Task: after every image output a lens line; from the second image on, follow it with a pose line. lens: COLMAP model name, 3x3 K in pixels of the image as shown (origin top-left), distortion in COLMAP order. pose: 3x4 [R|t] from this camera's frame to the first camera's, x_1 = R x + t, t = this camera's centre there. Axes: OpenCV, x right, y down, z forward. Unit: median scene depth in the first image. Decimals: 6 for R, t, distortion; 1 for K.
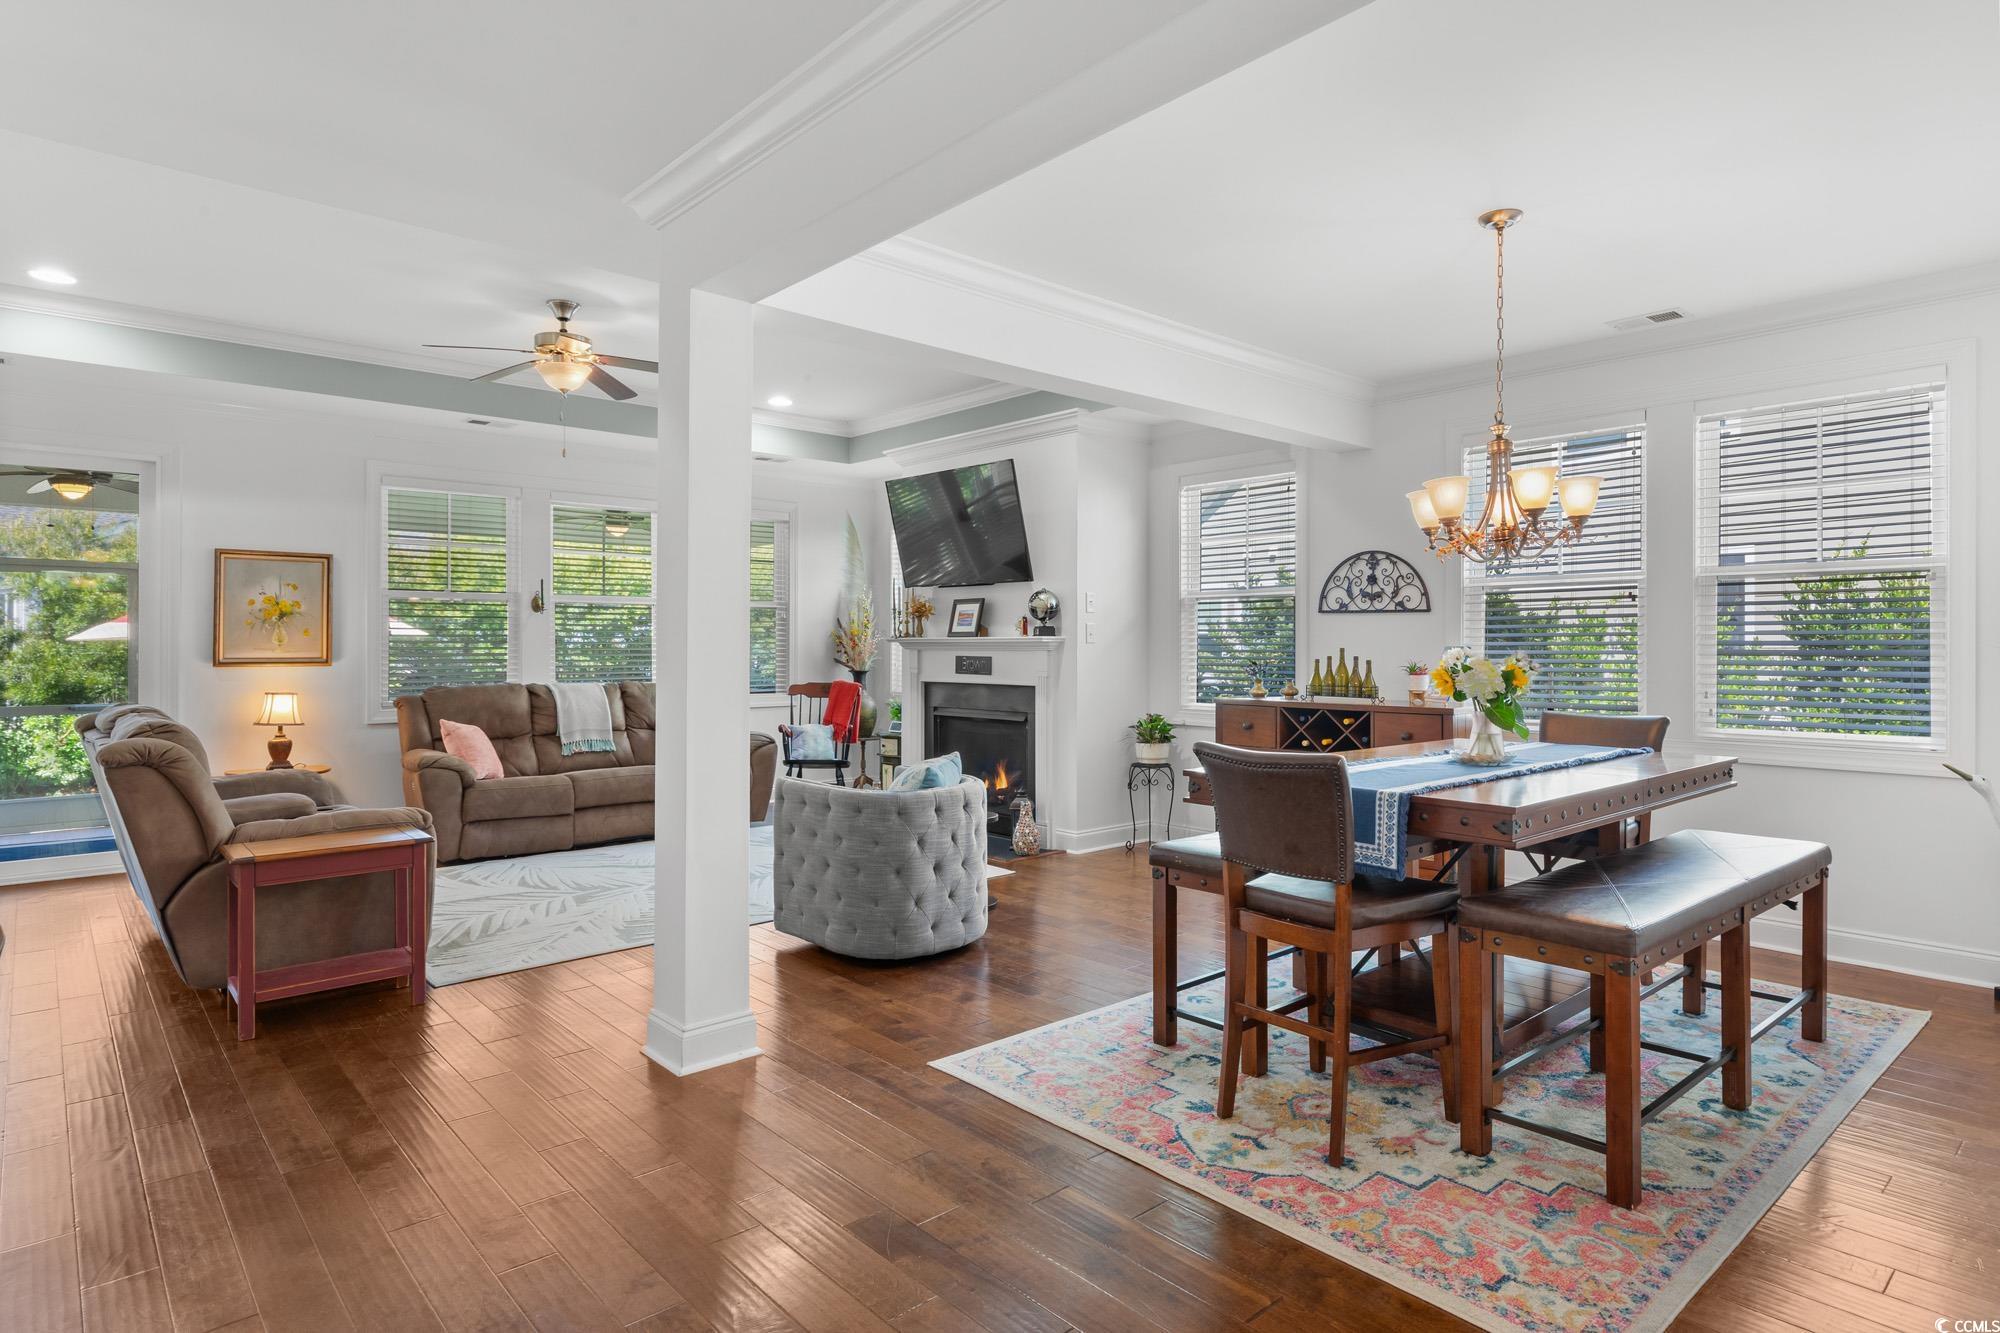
lens RADIAL K [[1090.6, 0, 1016.1], [0, 1090.6, 639.4], [0, 0, 1]] dist [0.008222, -0.000362]
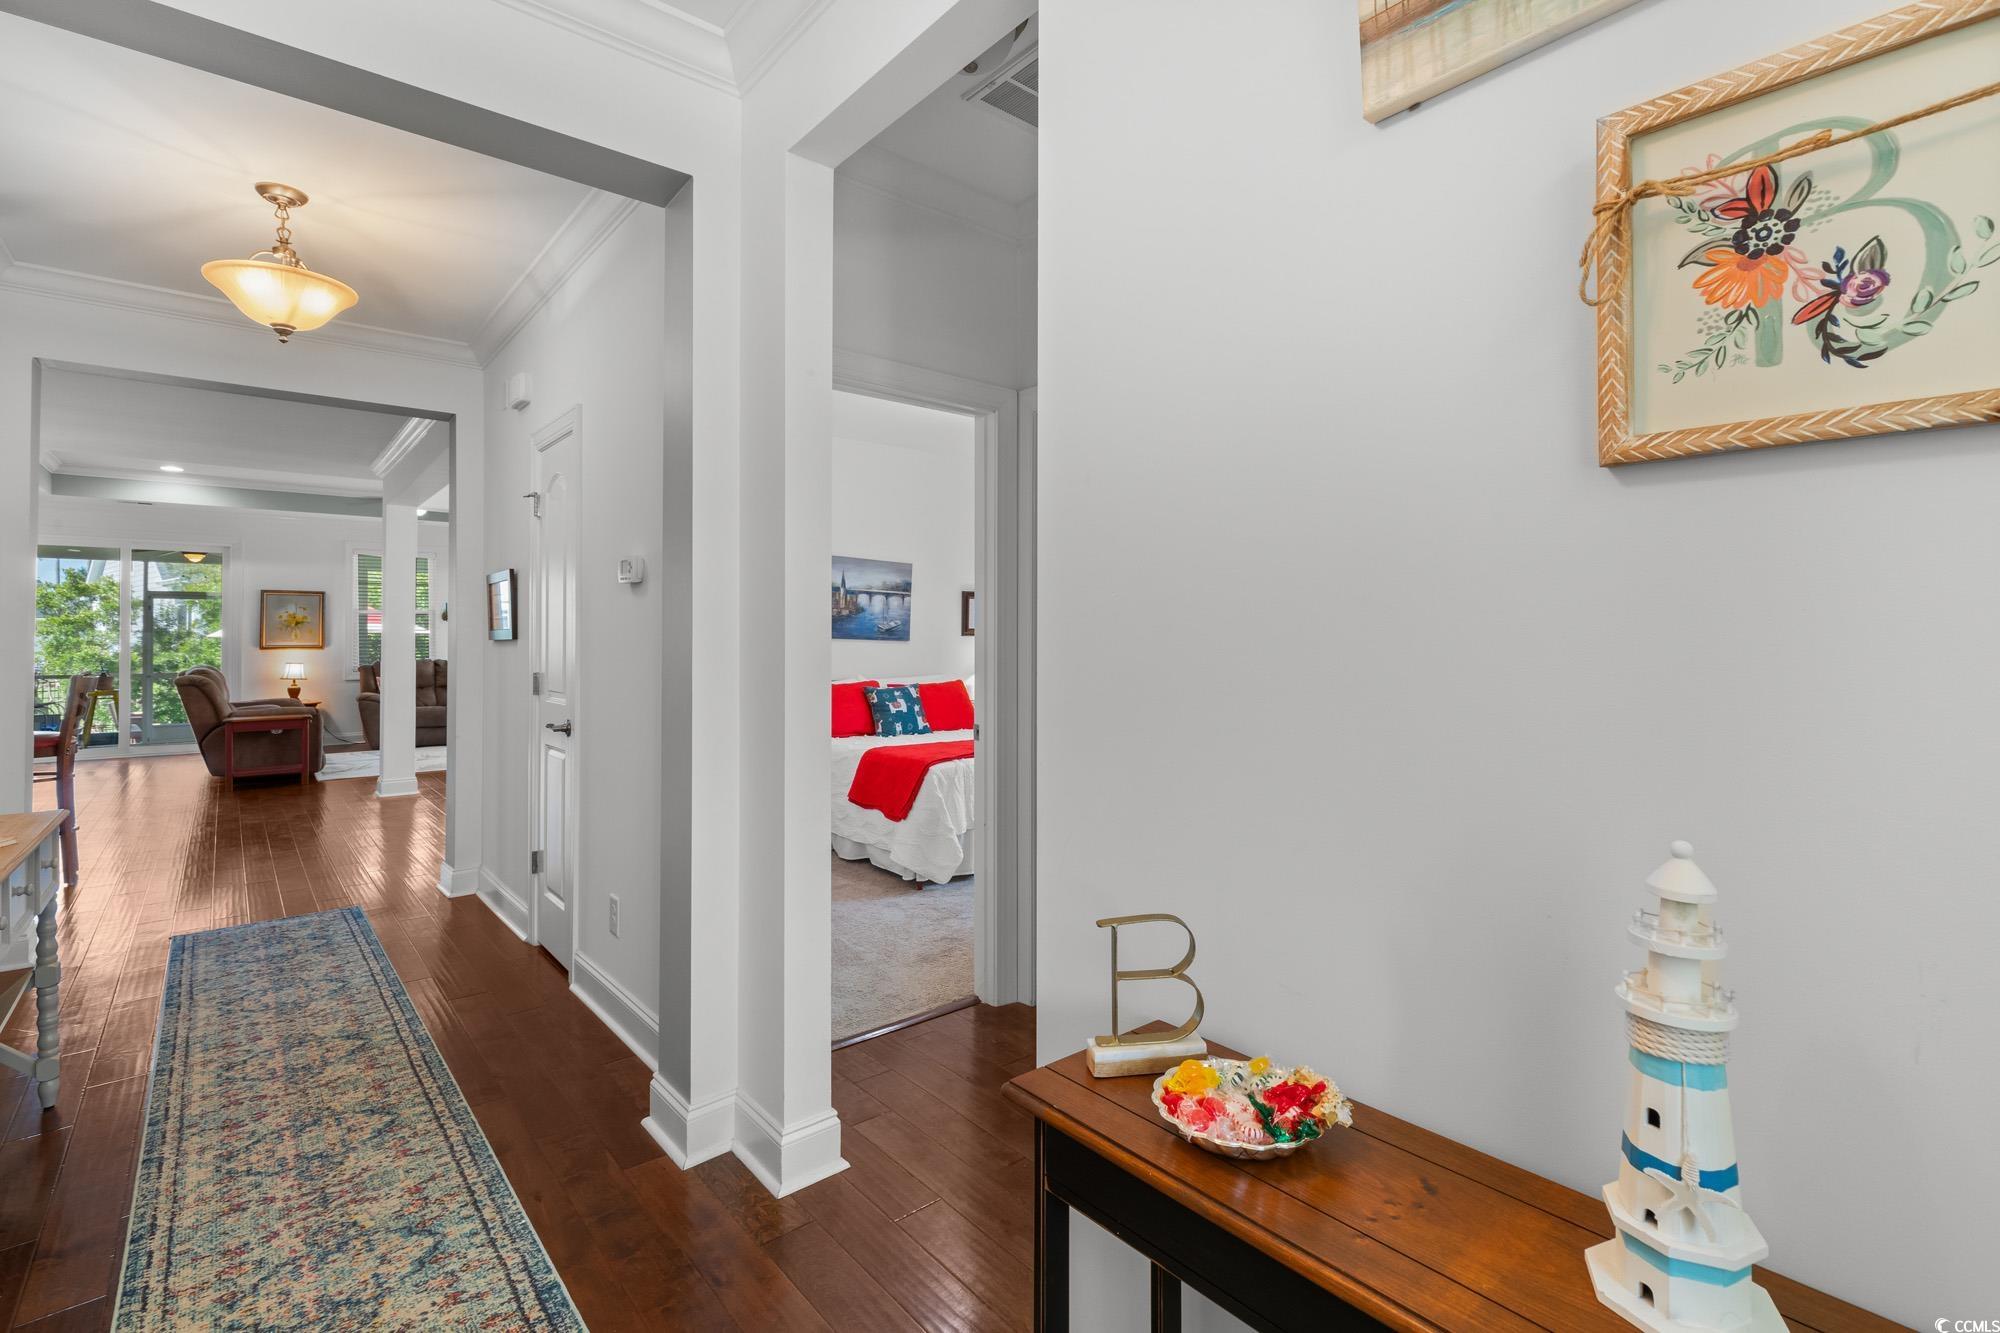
lens RADIAL K [[909.2, 0, 991.9], [0, 909.2, 635.2], [0, 0, 1]] dist [0.018466, -0.002702]
pose [[0.999185, -0.000564, -0.040363, 0.624020], [0.000523, 0.999999, -0.001003, 0.001462], [0.040363, 0.000981, 0.999185, -0.575453]]
